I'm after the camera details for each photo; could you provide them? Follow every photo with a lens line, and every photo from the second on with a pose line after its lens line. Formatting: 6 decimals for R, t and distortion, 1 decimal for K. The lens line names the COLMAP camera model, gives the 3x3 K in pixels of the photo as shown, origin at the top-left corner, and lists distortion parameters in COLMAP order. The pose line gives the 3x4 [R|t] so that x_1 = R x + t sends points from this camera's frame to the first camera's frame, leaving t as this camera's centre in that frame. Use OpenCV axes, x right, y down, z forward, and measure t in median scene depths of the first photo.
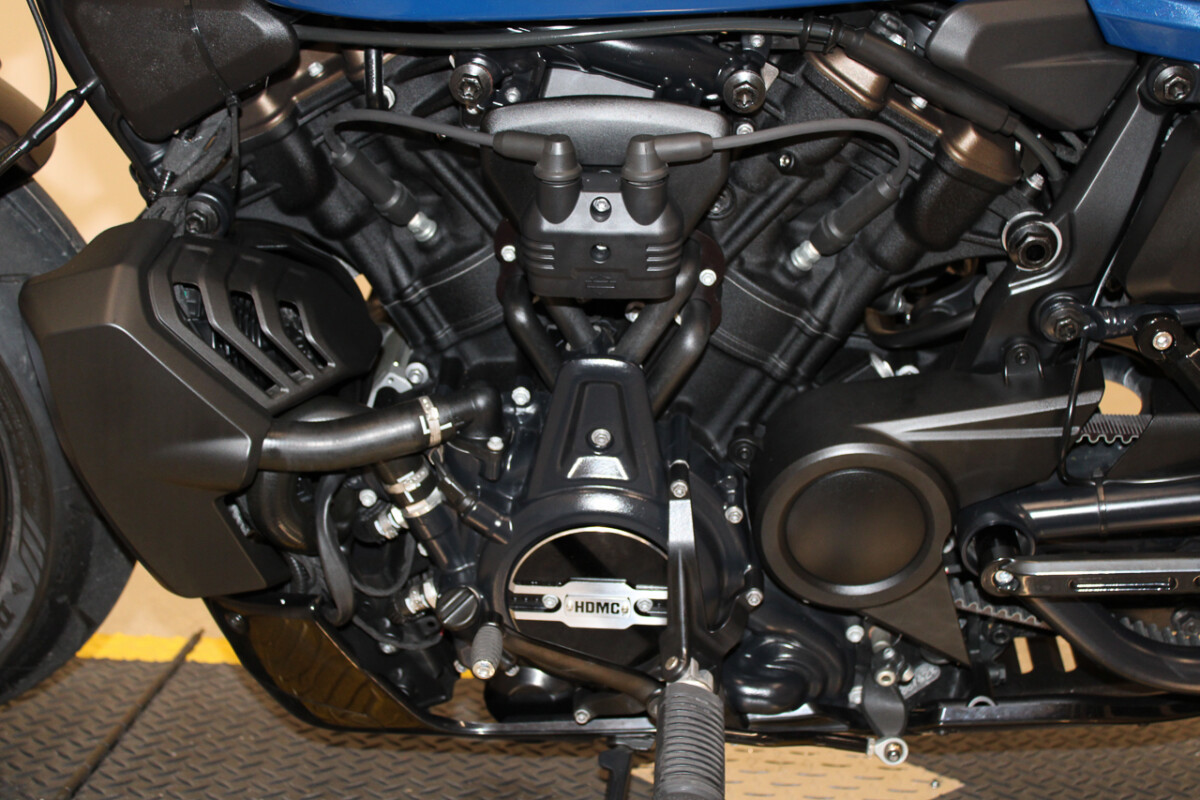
lens RADIAL K [[1765.8, 0, 612.5], [0, 1765.8, 396.7], [0, 0, 1]] dist [-0.007596, 0.000000]
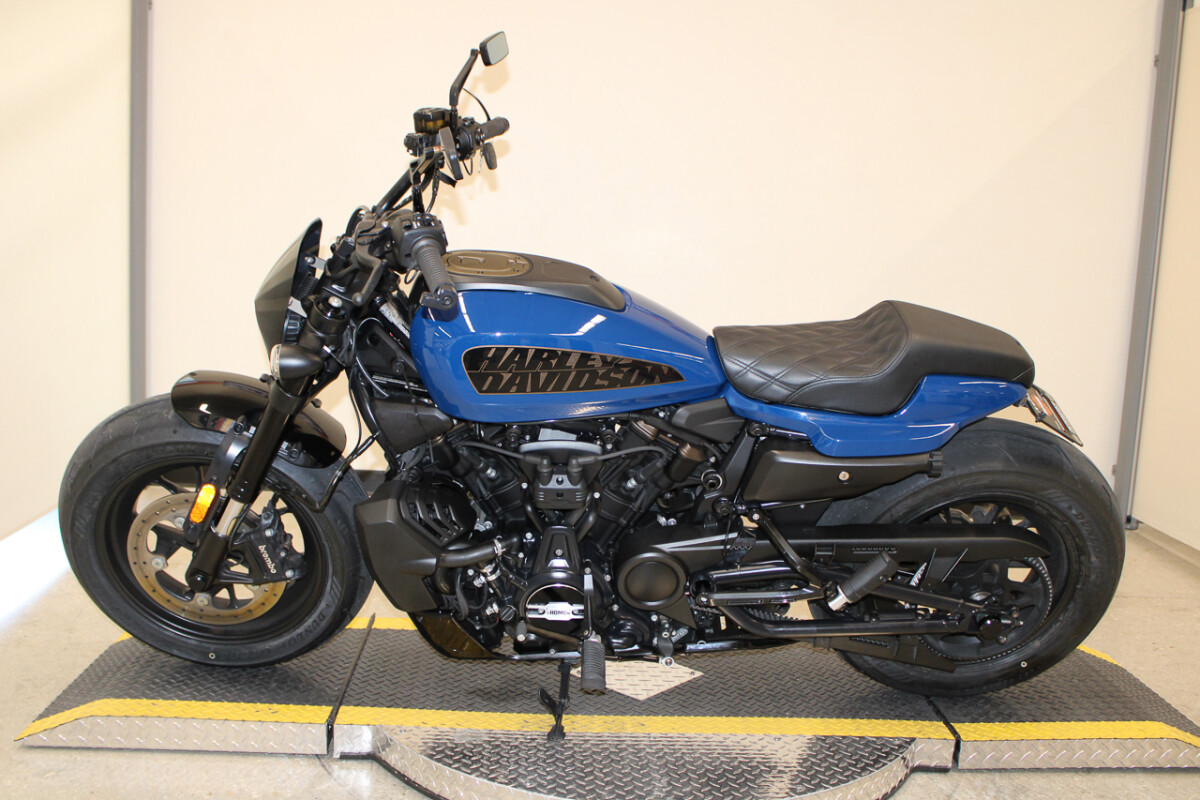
lens RADIAL K [[1252.2, 0, 587.7], [0, 1252.2, 407.8], [0, 0, 1]] dist [-0.077259, 0.000000]
pose [[0.998813, -0.015632, 0.046139, -0.047447], [0.015533, 0.999876, 0.002505, -0.201984], [-0.046172, -0.001785, 0.998932, -0.934511]]
